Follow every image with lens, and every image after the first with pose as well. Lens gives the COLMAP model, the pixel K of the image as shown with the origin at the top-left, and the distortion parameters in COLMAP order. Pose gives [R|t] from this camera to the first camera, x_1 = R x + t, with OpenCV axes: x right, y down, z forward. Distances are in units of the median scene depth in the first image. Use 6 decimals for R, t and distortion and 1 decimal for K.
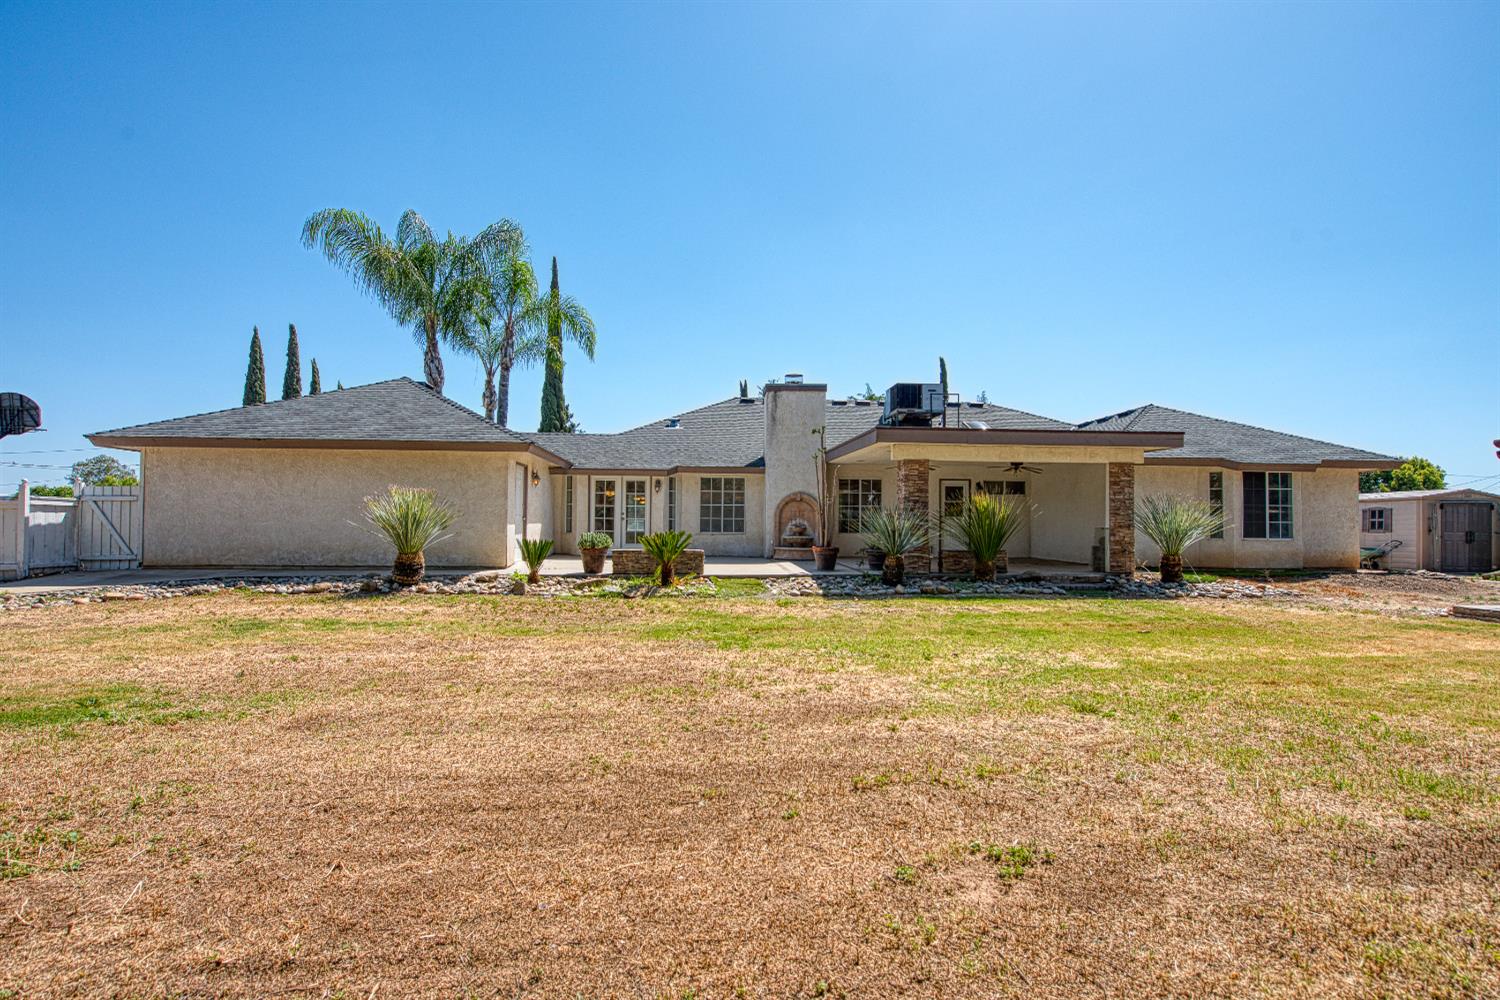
lens RADIAL K [[730.4, 0, 746.6], [0, 730.4, 498.4], [0, 0, 1]] dist [-0.004156, -0.000222]
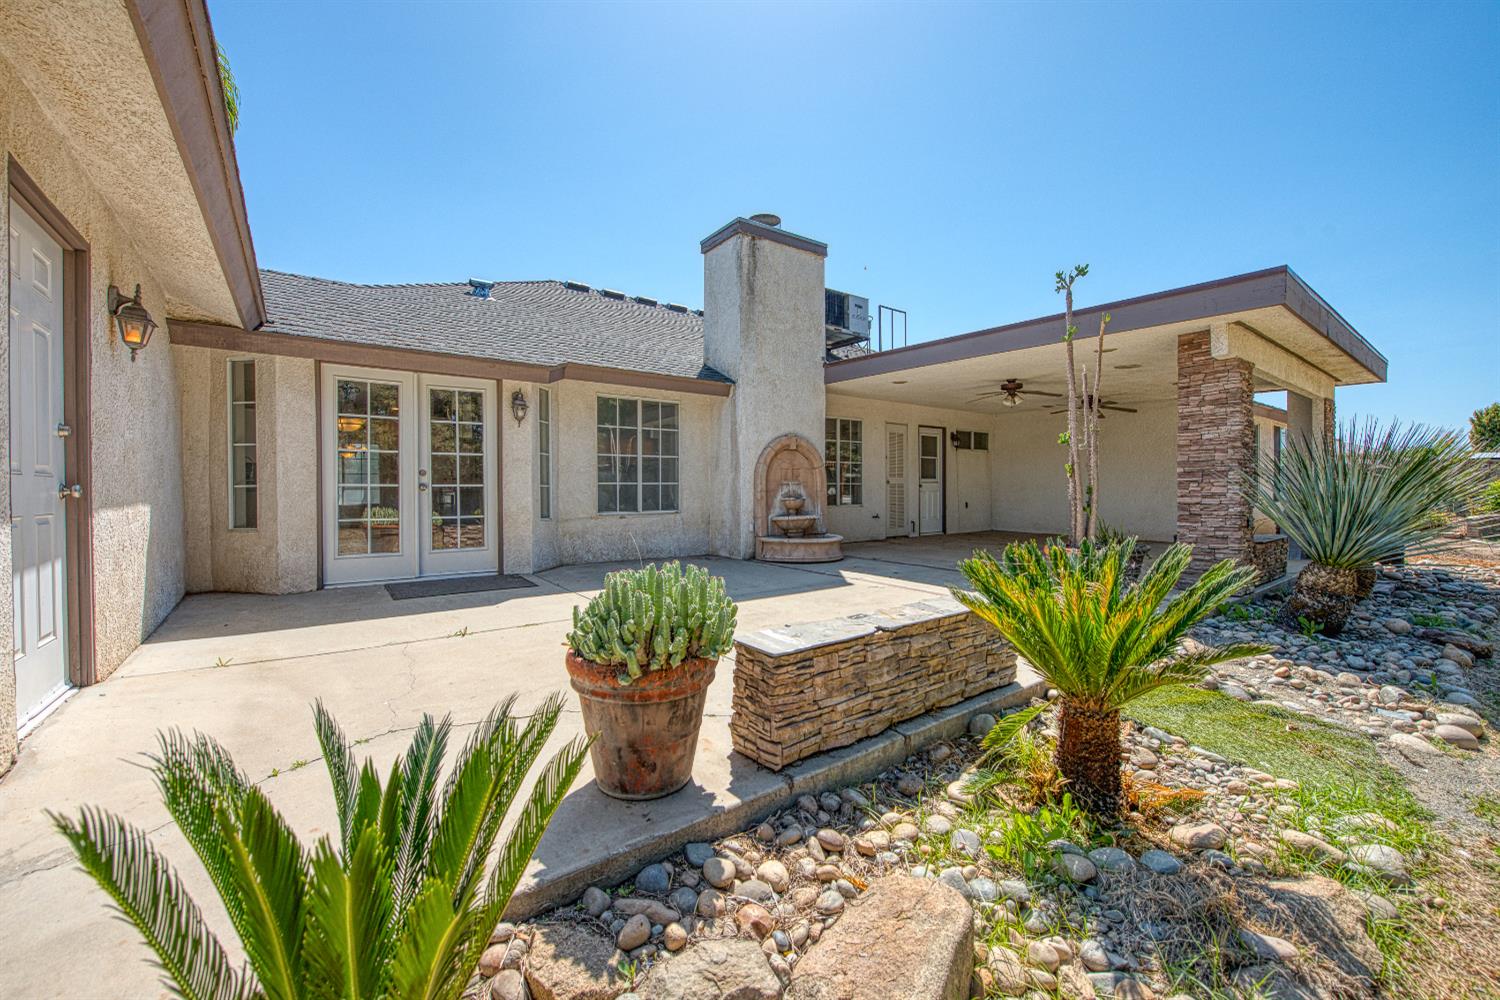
lens RADIAL K [[605.0, 0, 747.2], [0, 605.0, 494.6], [0, 0, 1]] dist [-0.017524, 0.000304]
pose [[0.831457, -0.016473, 0.555345, -0.204066], [-0.008516, 0.999065, 0.042385, 0.017561], [-0.555524, -0.039971, 0.830539, 0.641803]]
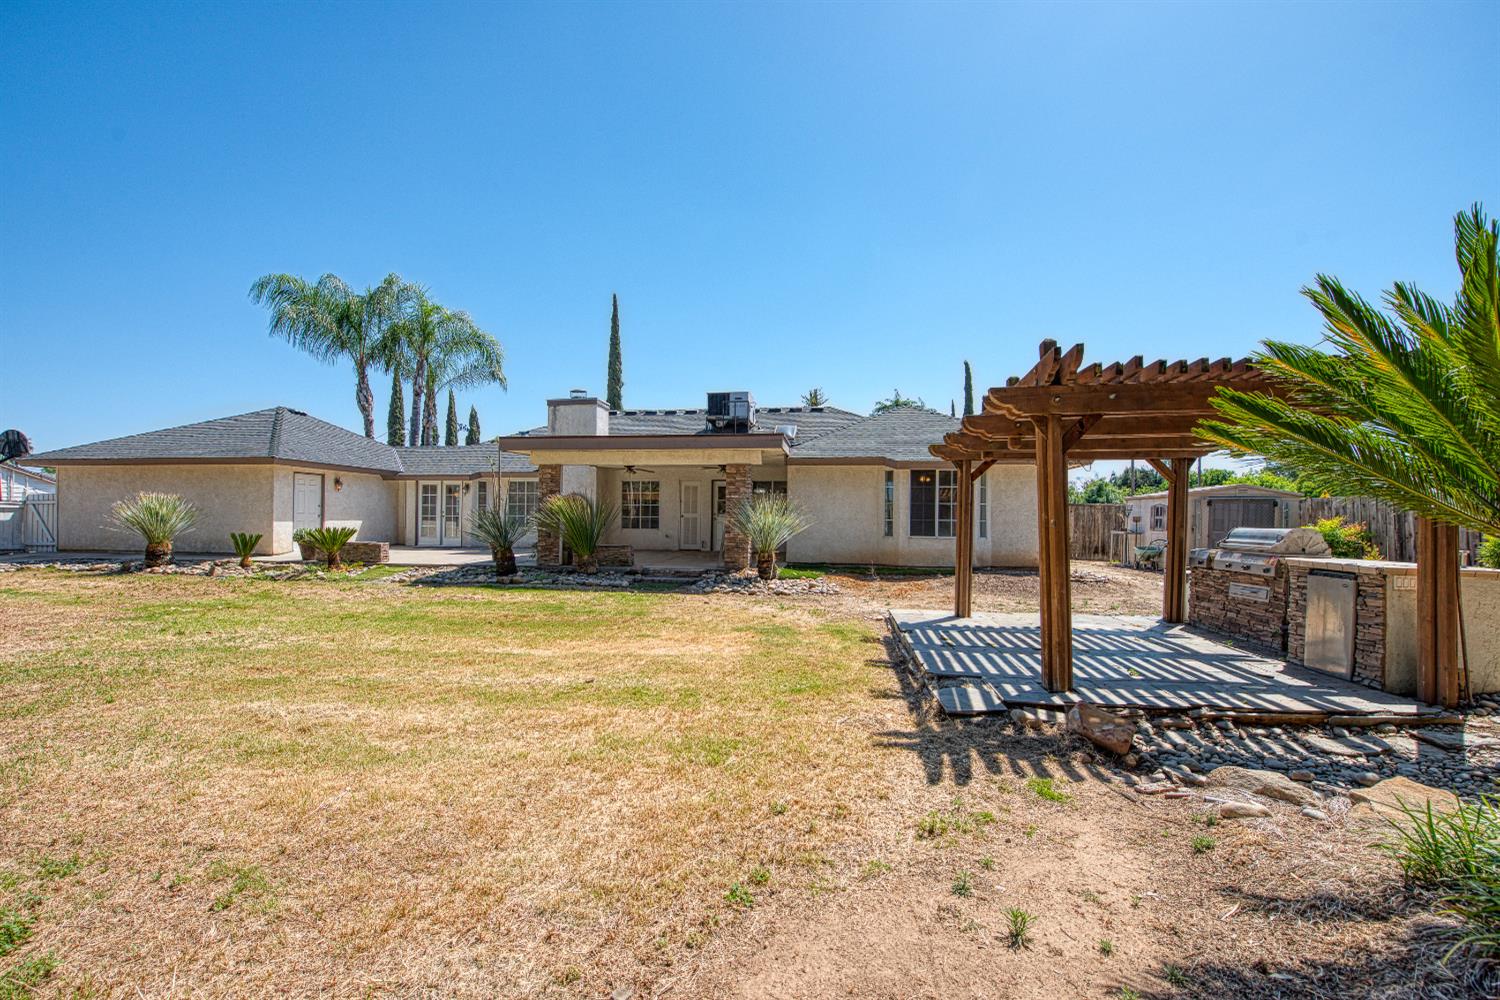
lens RADIAL K [[645.3, 0, 753.7], [0, 645.3, 510.4], [0, 0, 1]] dist [-0.015284, -0.000495]
pose [[0.975731, -0.001593, -0.218967, 0.569180], [0.006474, 0.999746, 0.021574, -0.001333], [0.218877, -0.022468, 0.975494, 0.071681]]
